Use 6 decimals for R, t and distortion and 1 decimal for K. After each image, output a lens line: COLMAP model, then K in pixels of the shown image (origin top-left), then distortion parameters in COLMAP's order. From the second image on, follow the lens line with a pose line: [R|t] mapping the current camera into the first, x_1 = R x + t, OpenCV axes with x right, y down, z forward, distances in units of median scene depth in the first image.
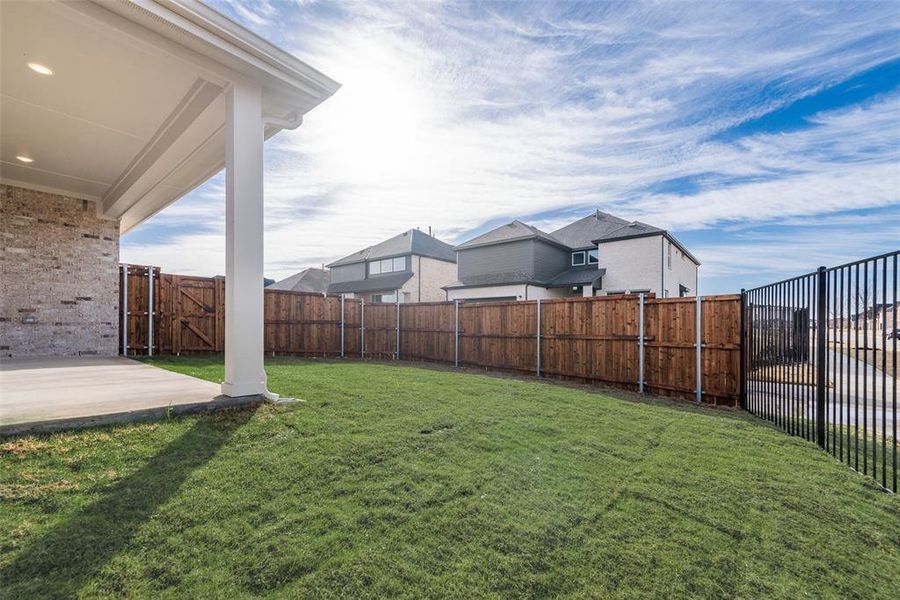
lens RADIAL K [[375.5, 0, 458.6], [0, 375.5, 328.5], [0, 0, 1]] dist [0.001799, 0.000051]
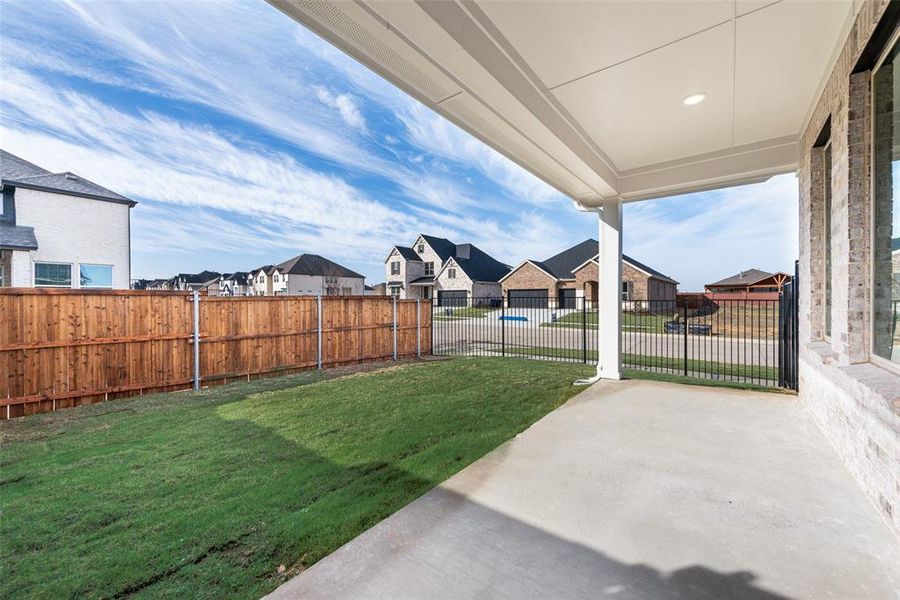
lens RADIAL K [[355.5, 0, 450.8], [0, 355.5, 296.7], [0, 0, 1]] dist [0.020177, -0.000701]
pose [[-0.028744, -0.004980, 0.999574, -0.158534], [0.004687, 0.999976, 0.005116, -0.015612], [-0.999576, 0.004832, -0.028720, 0.131605]]
